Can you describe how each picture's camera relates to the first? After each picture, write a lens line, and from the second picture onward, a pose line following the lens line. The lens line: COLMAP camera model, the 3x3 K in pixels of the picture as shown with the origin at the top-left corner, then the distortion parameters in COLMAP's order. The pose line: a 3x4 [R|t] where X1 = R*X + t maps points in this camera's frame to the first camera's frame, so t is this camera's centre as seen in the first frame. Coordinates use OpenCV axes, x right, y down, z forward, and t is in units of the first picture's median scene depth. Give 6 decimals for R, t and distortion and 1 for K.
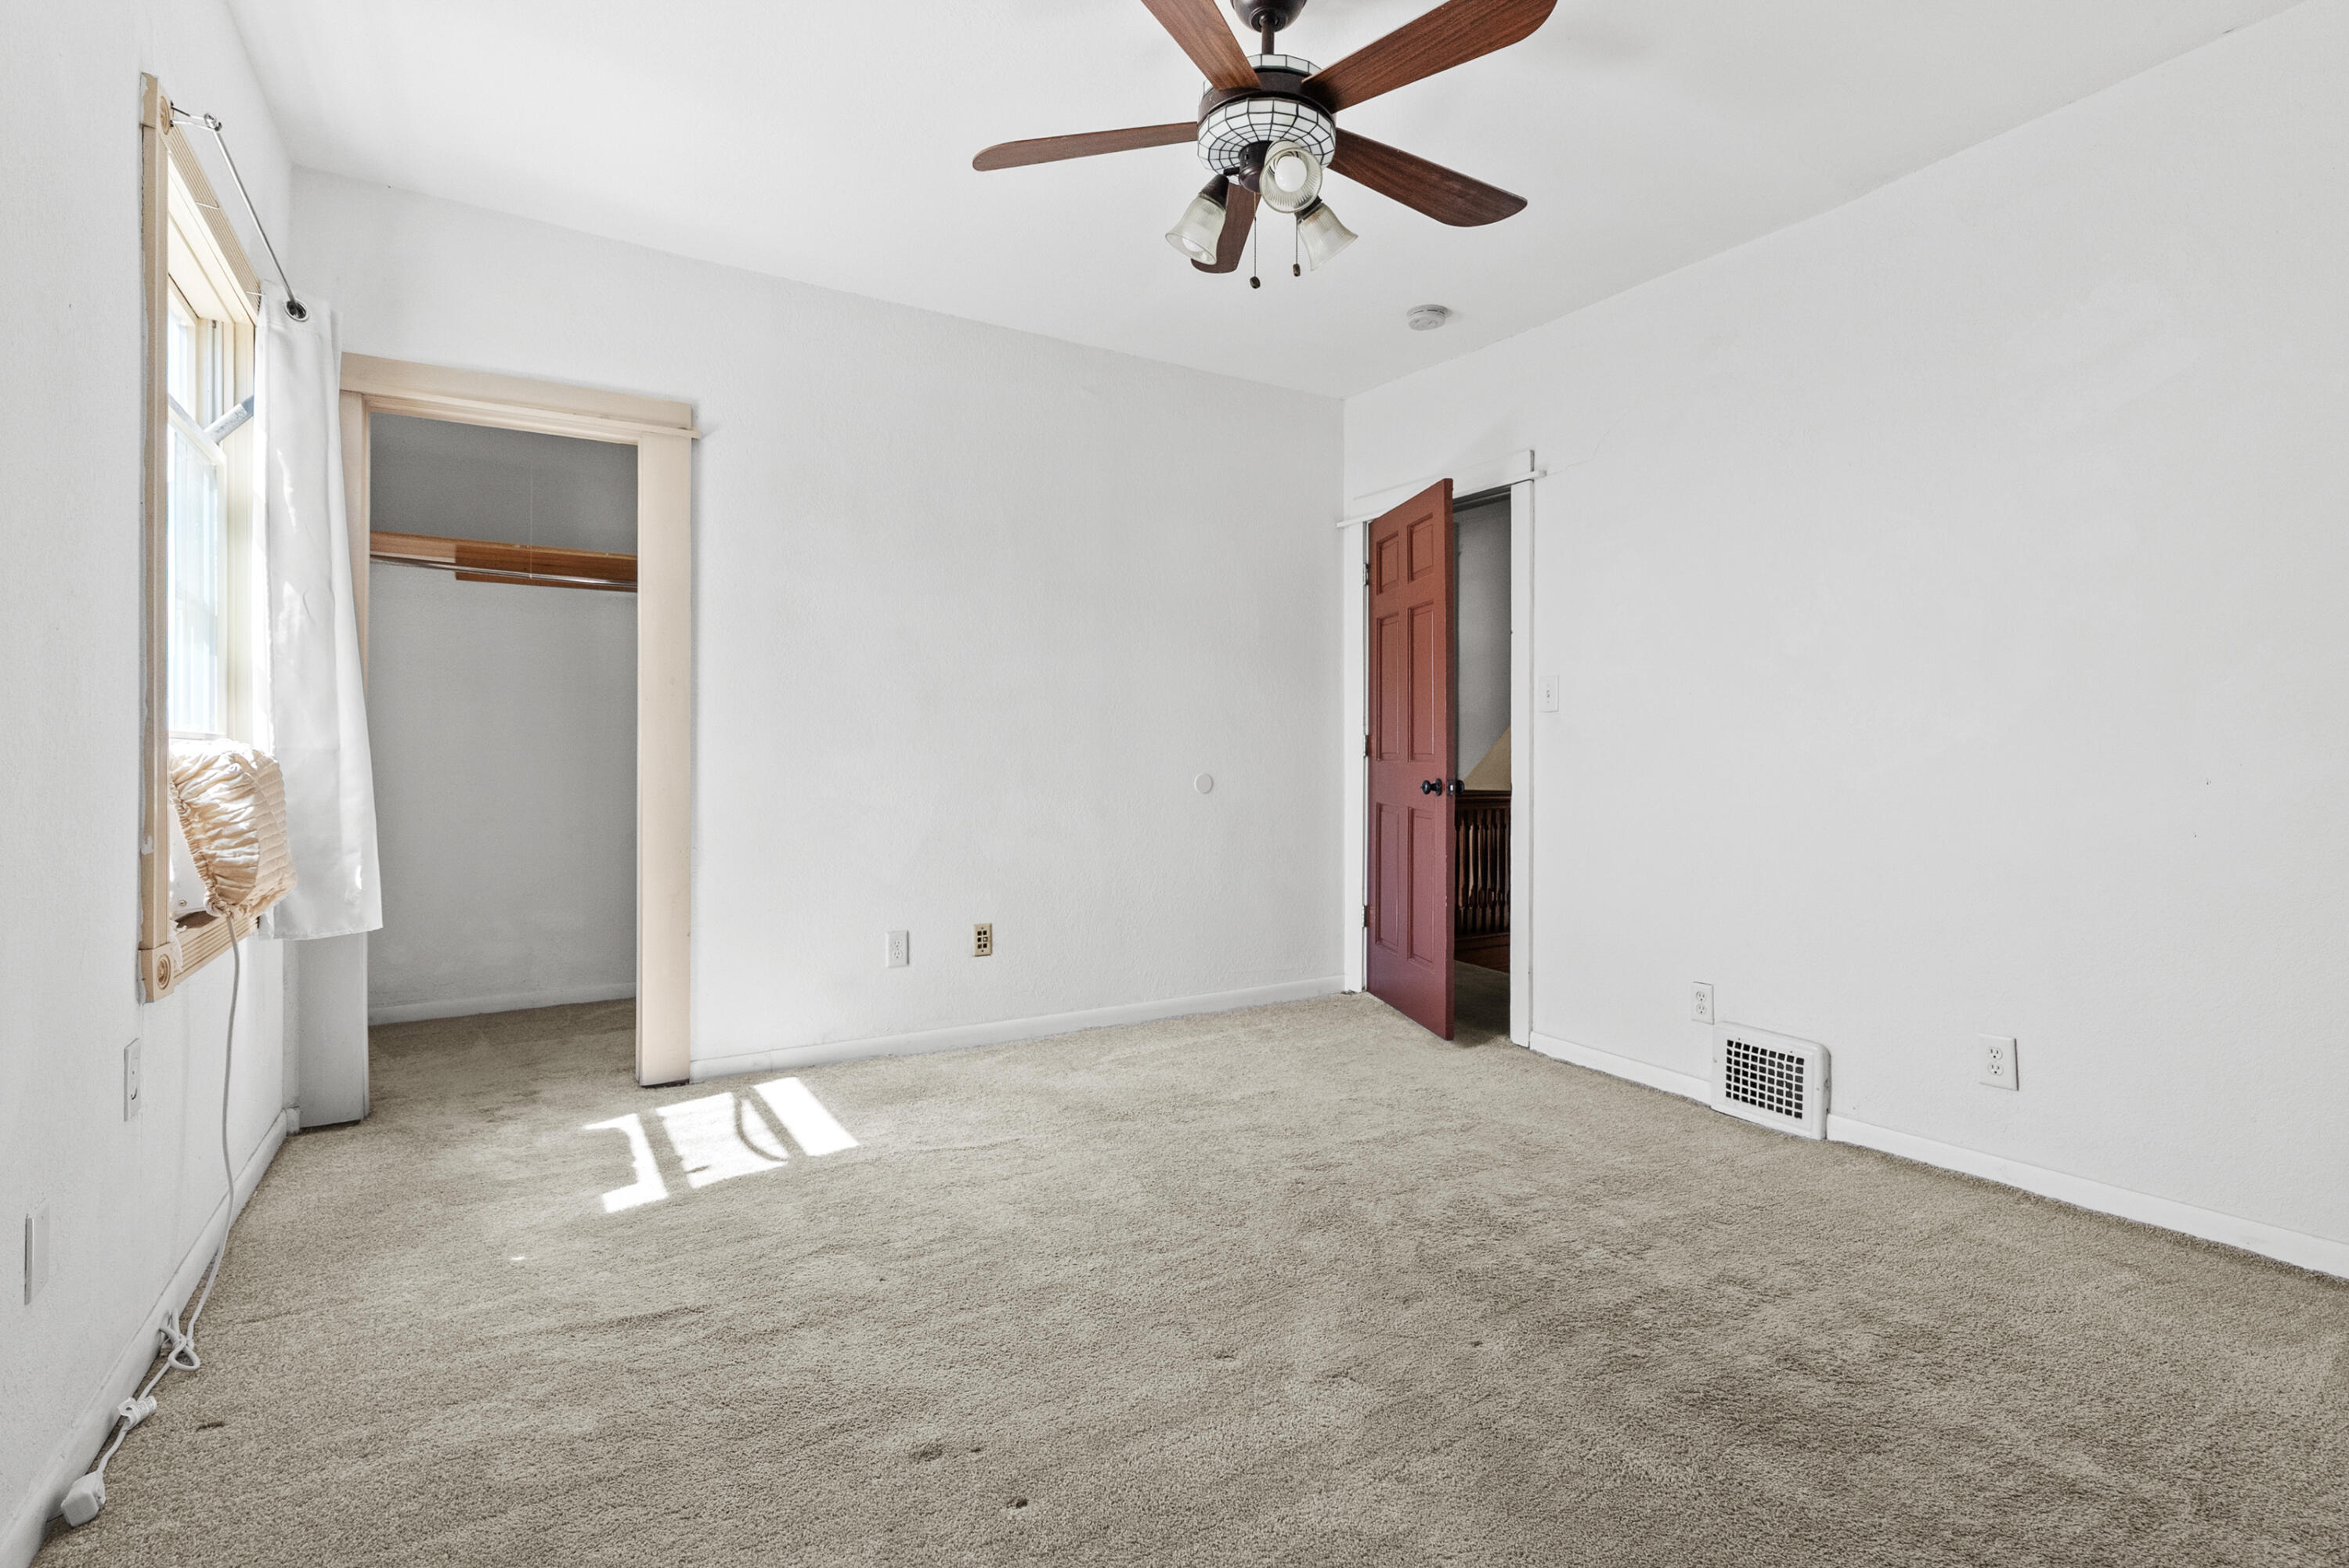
lens RADIAL K [[1085.6, 0, 1171.9], [0, 1085.6, 765.1], [0, 0, 1]] dist [-0.001184, -0.000088]
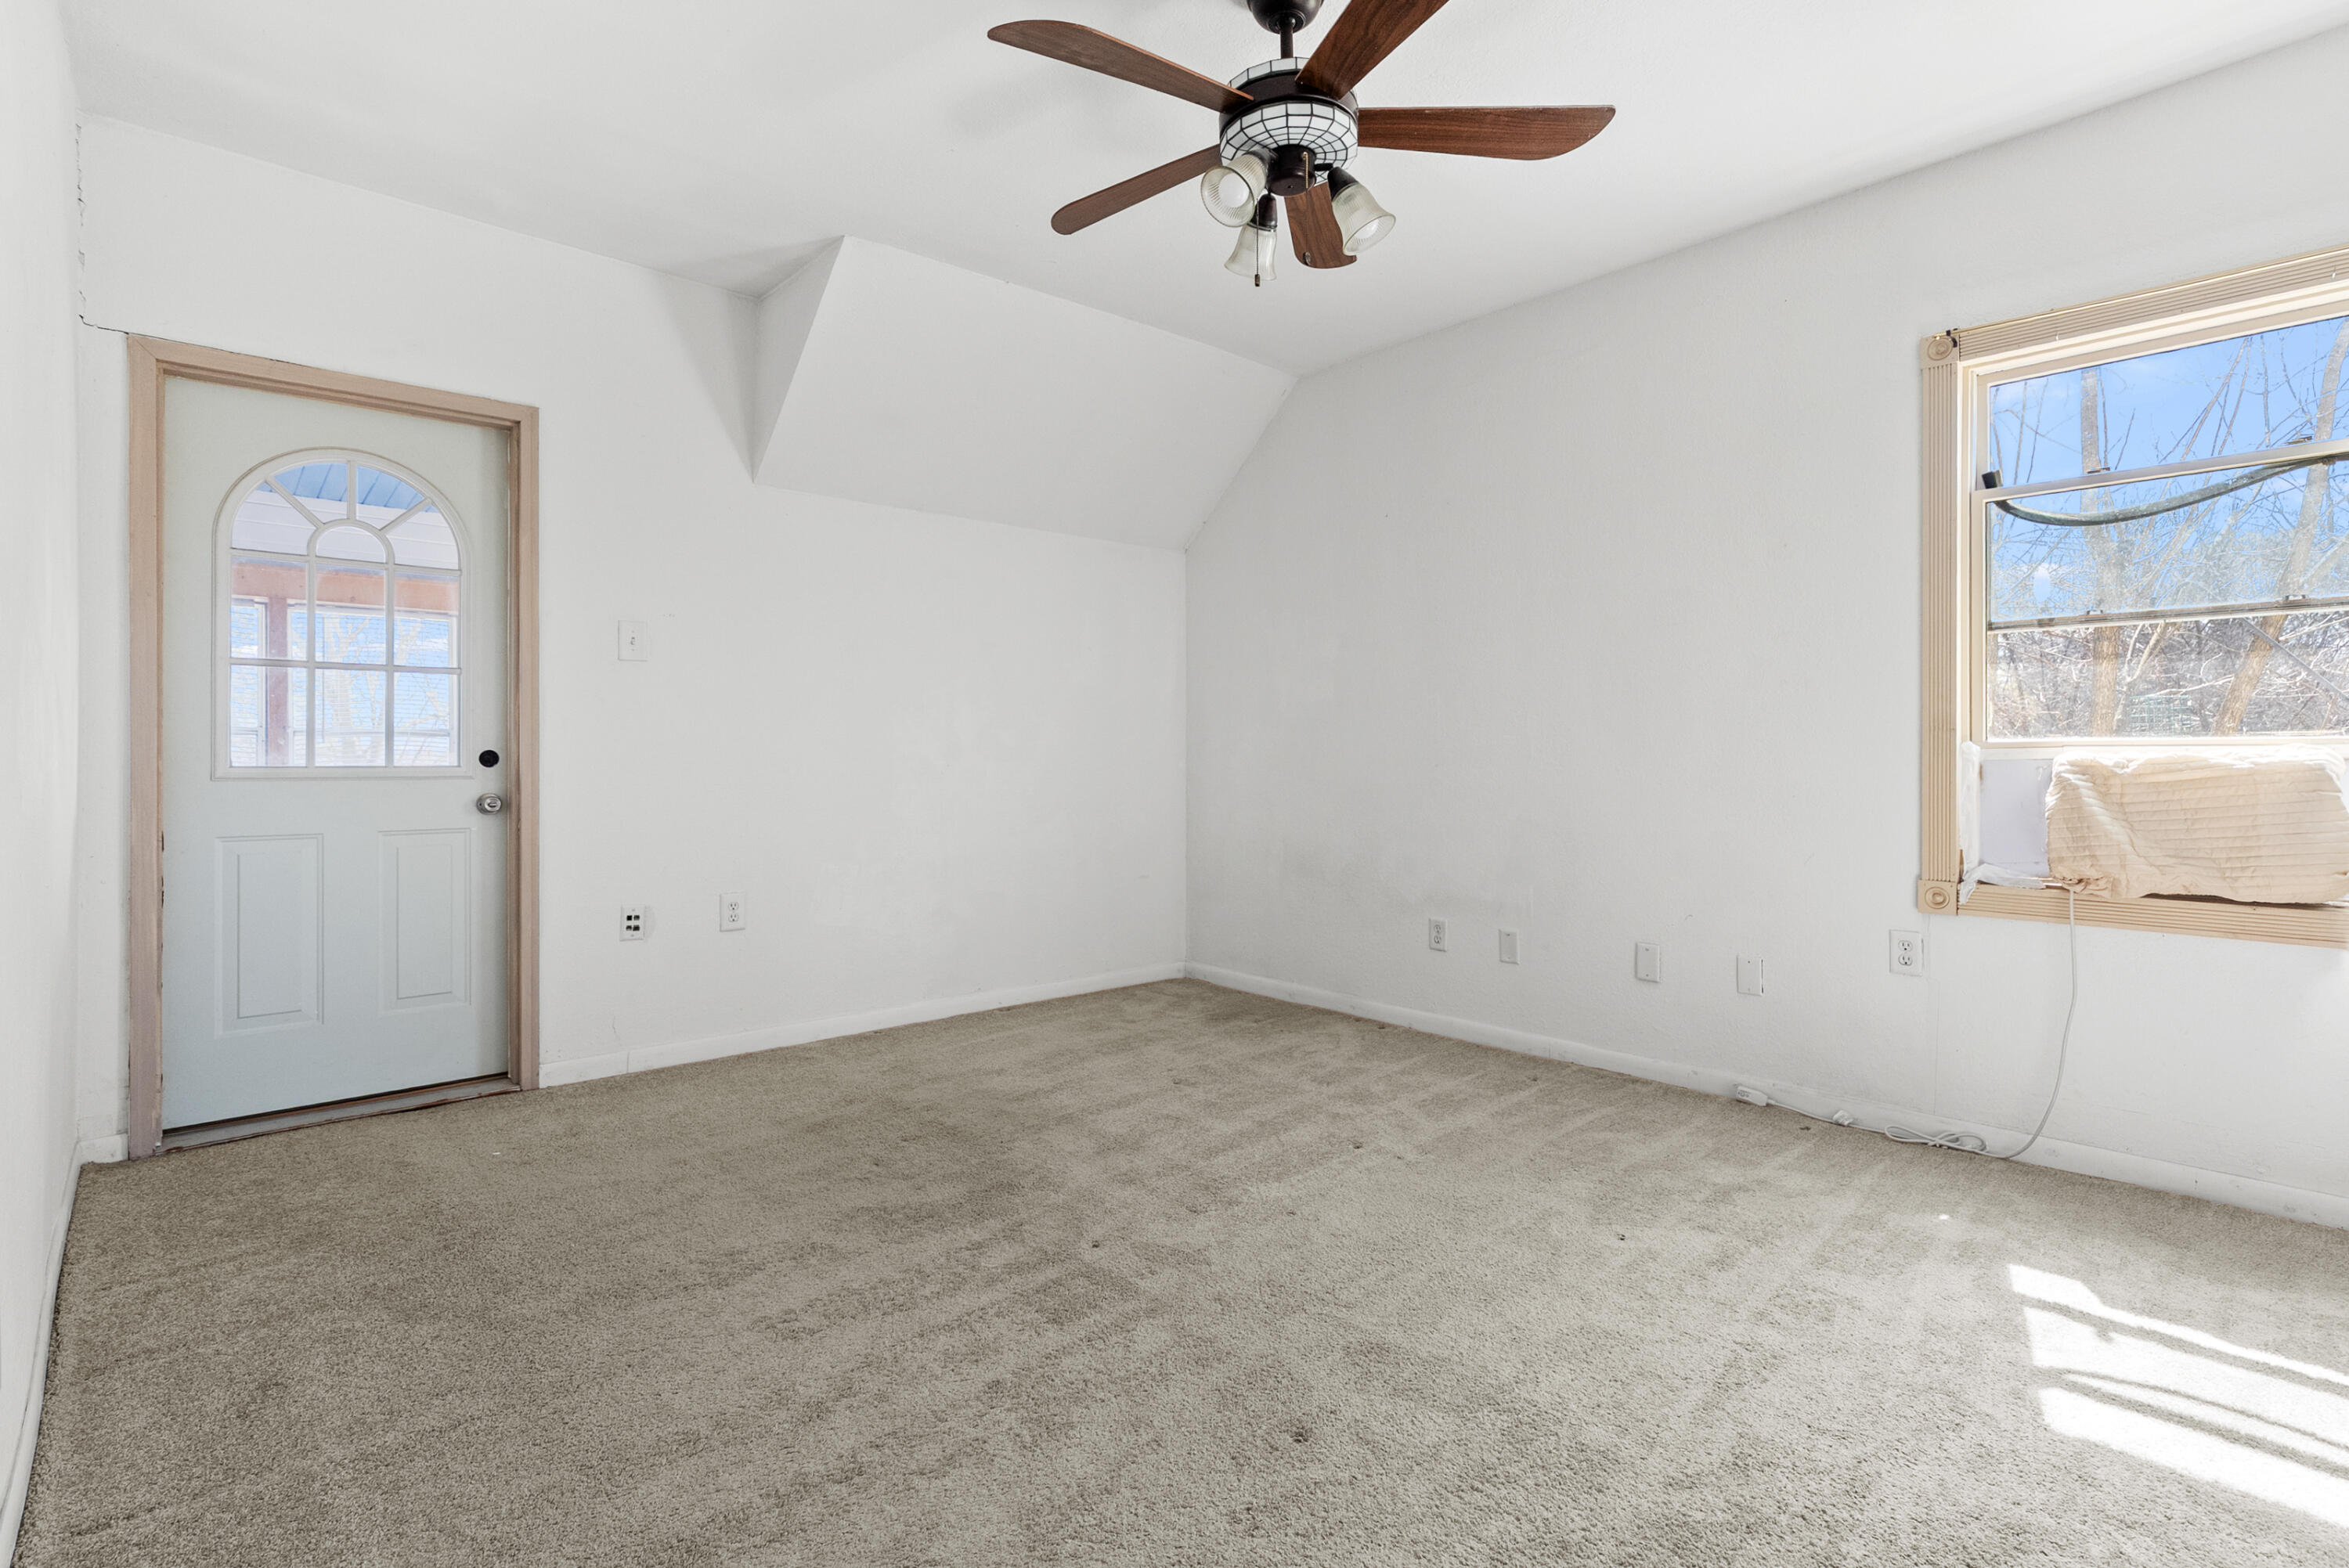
lens RADIAL K [[1085.6, 0, 1171.9], [0, 1085.6, 765.1], [0, 0, 1]] dist [-0.001184, -0.000088]
pose [[-0.982811, -0.000309, -0.184615, 0.332540], [-0.002741, 0.999913, 0.012920, -0.014138], [0.184595, 0.013204, -0.982726, 1.737722]]
